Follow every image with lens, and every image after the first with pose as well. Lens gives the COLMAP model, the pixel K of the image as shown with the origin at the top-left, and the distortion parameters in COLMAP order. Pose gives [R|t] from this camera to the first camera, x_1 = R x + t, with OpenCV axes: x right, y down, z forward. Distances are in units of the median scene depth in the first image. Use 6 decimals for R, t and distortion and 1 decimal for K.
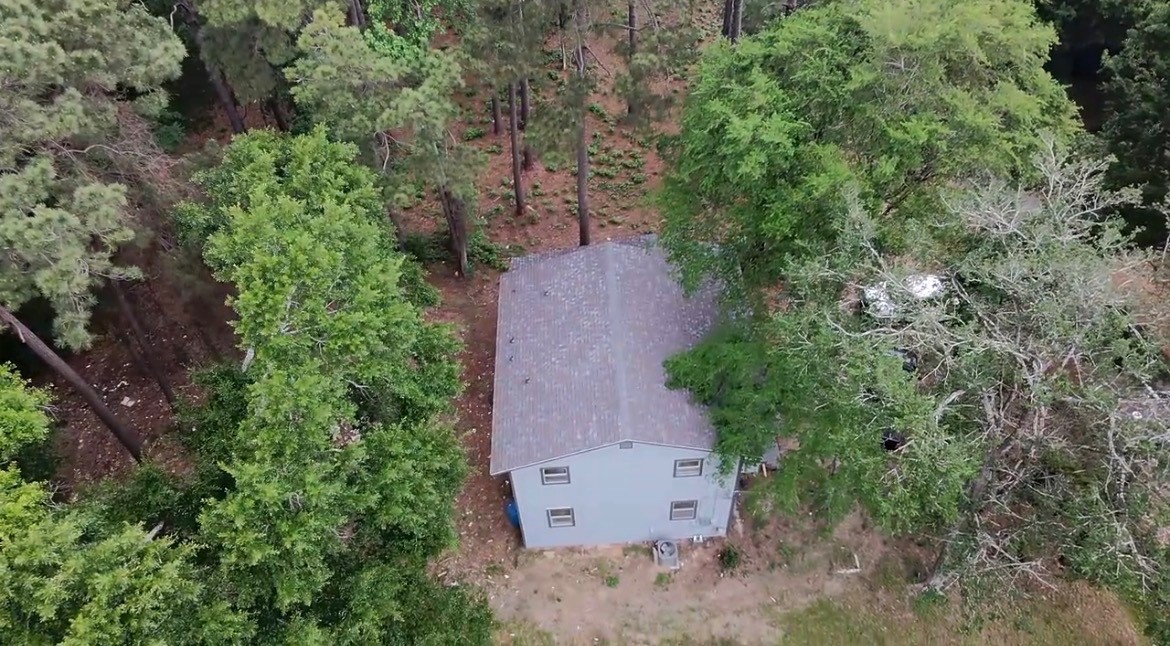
lens RADIAL K [[732.6, 0, 623.0], [0, 732.6, 365.1], [0, 0, 1]] dist [-0.003217, -0.000056]
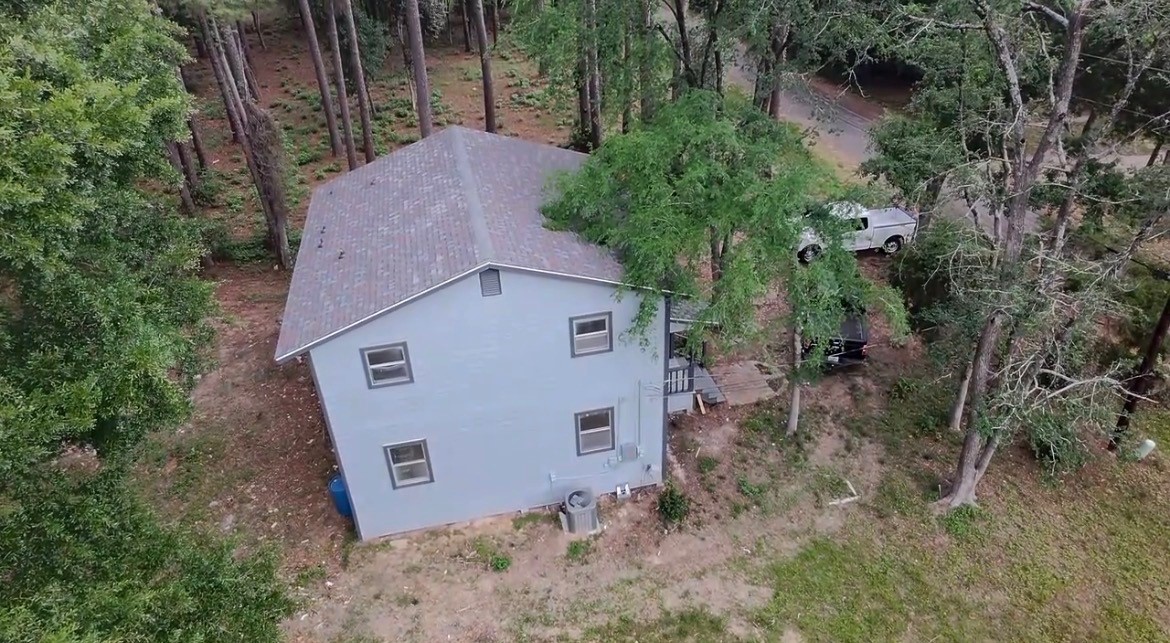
lens RADIAL K [[732.6, 0, 623.0], [0, 732.6, 363.6], [0, 0, 1]] dist [-0.003217, -0.000056]
pose [[0.983508, -0.103704, 0.148182, 0.013936], [0.140555, 0.953857, -0.265331, 0.310936], [-0.113828, 0.281783, 0.952702, 0.326030]]
